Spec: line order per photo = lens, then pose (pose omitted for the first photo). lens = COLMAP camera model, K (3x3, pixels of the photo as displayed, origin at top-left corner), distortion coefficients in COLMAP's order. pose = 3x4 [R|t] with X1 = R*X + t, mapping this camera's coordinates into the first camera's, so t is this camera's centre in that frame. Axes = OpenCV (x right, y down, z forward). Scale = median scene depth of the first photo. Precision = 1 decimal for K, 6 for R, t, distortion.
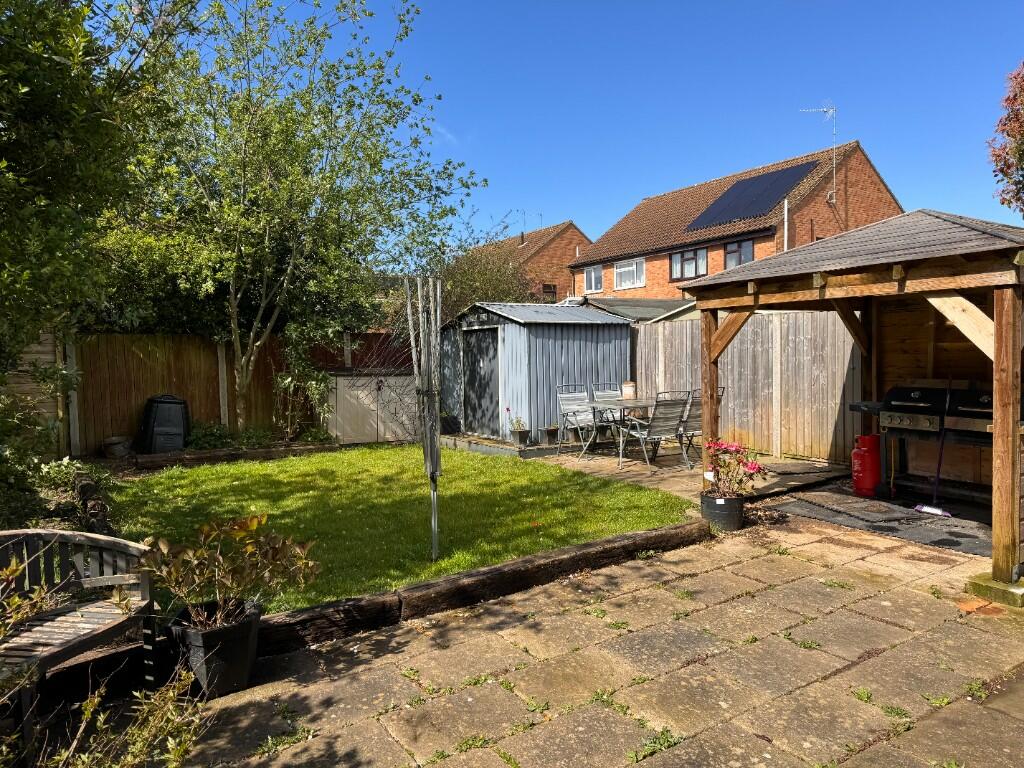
lens RADIAL K [[715.4, 0, 517.1], [0, 715.4, 383.0], [0, 0, 1]] dist [0.075519, -0.069953]
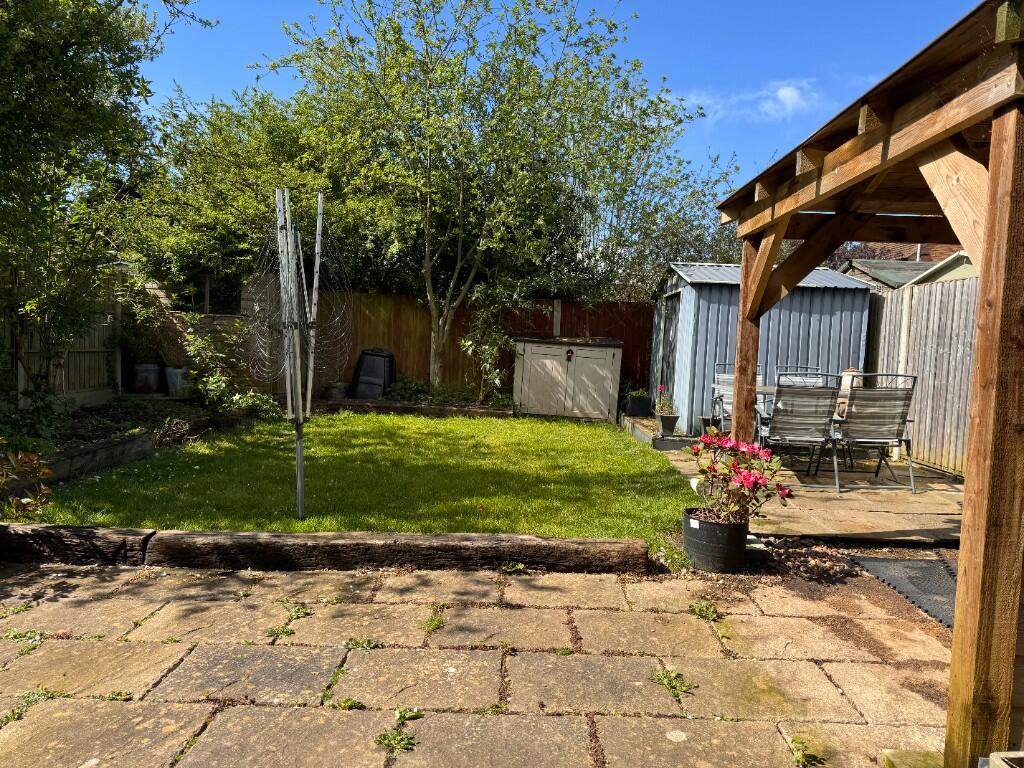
lens RADIAL K [[715.4, 0, 512.6], [0, 715.4, 382.4], [0, 0, 1]] dist [0.075519, -0.069953]
pose [[0.825635, 0.082253, -0.558177, 0.549814], [-0.077482, 0.996473, 0.032232, 0.029775], [0.558859, 0.016636, 0.829096, 0.391292]]
